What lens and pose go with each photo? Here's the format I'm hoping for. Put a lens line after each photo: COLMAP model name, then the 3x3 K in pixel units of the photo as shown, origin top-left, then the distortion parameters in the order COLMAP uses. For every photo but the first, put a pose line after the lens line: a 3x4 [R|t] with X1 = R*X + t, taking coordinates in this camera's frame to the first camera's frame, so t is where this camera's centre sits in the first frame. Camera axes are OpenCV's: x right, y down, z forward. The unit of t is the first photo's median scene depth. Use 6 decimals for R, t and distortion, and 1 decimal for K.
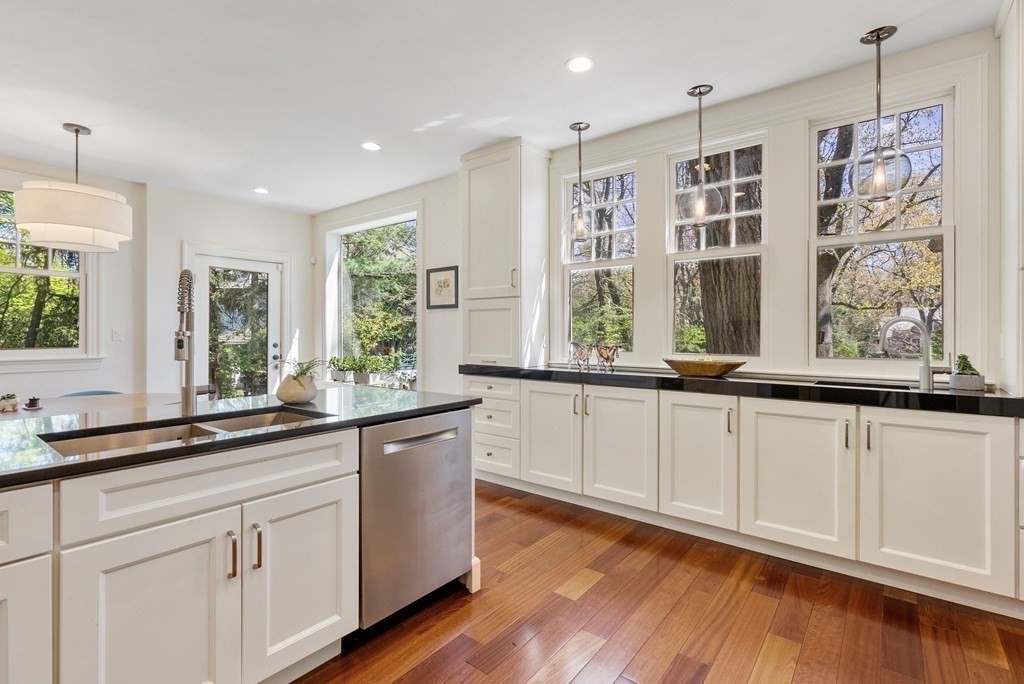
lens RADIAL K [[474.7, 0, 513.2], [0, 474.7, 336.6], [0, 0, 1]] dist [0.000431, 0.000213]
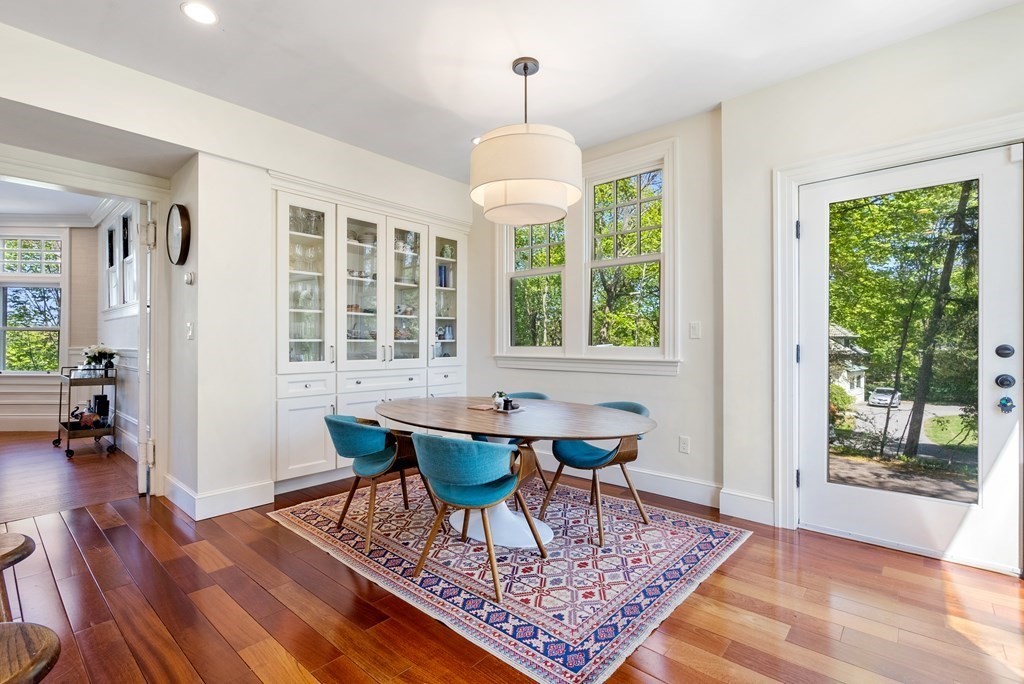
lens RADIAL K [[474.7, 0, 513.0], [0, 474.7, 342.5], [0, 0, 1]] dist [0.000431, 0.000213]
pose [[-0.054874, -0.002798, -0.998489, -0.092606], [-0.005353, 0.999983, -0.002508, 0.017846], [0.998479, 0.005207, -0.054888, 0.756721]]
